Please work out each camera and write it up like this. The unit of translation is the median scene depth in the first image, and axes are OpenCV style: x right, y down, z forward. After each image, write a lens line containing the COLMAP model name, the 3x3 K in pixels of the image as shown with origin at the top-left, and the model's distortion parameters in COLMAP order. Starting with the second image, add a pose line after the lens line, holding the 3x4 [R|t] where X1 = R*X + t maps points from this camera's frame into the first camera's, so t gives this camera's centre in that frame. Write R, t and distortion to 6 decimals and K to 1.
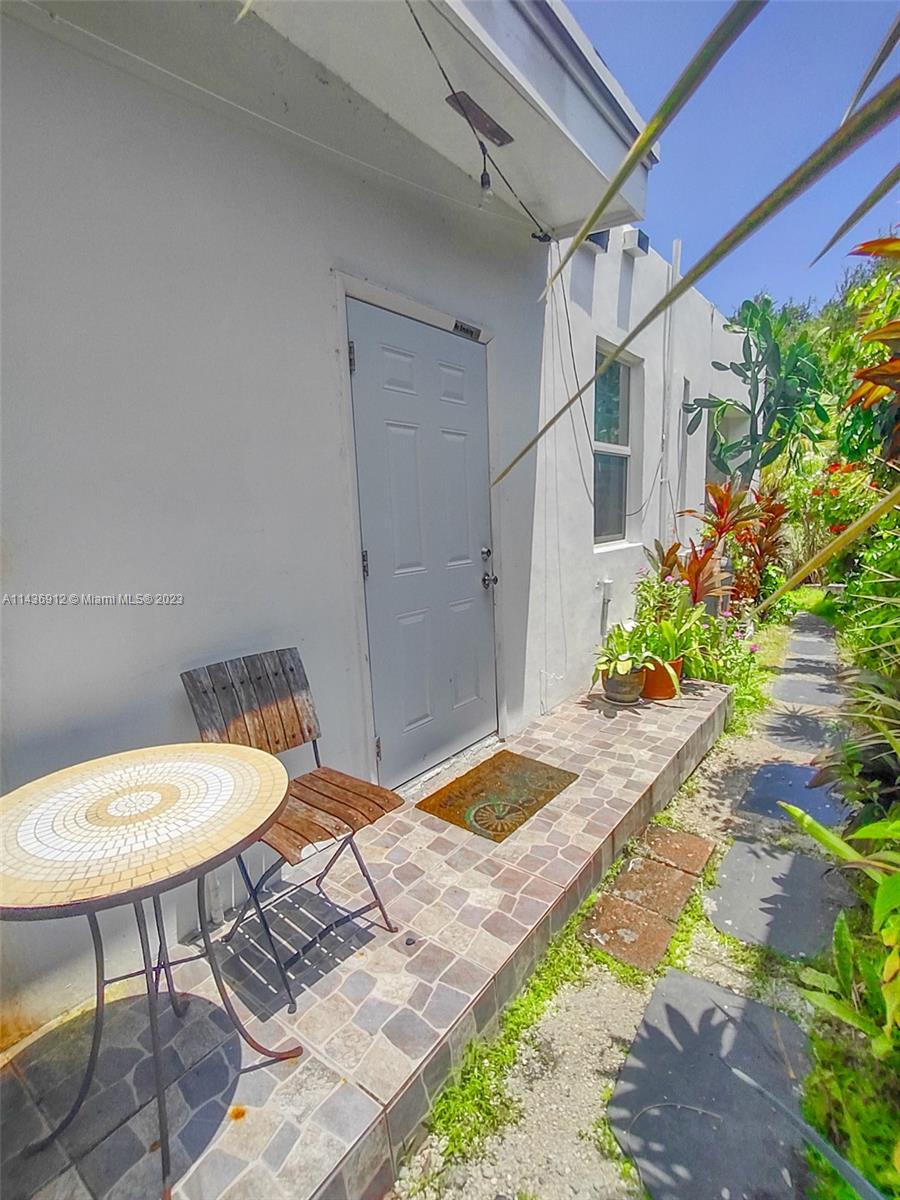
lens RADIAL K [[547.2, 0, 450.0], [0, 547.2, 600.0], [0, 0, 1]] dist [0.001224, 0.000513]
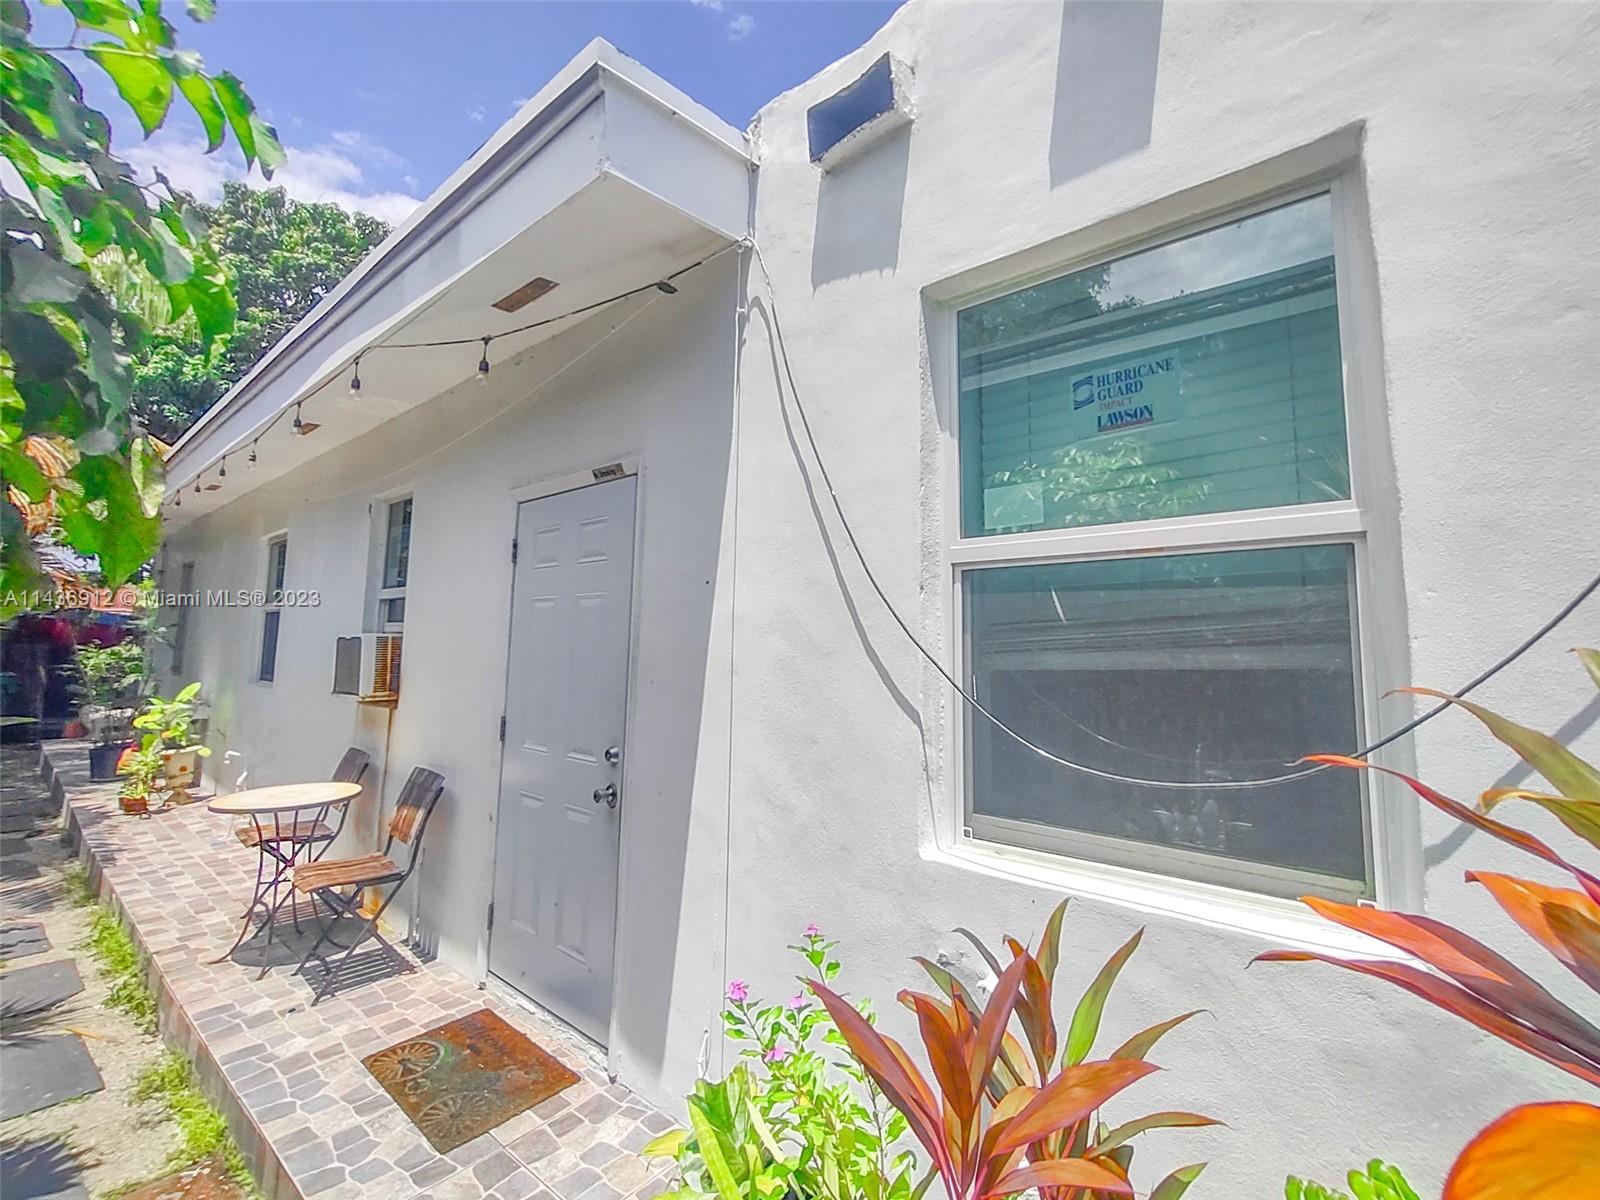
lens RADIAL K [[729.6, 0, 855.5], [0, 729.6, 598.6], [0, 0, 1]] dist [0.001224, 0.000513]
pose [[-0.012342, -0.048016, -0.998770, 1.245882], [-0.186918, 0.981350, -0.044869, -0.371175], [0.982298, 0.186134, -0.021087, 1.604257]]
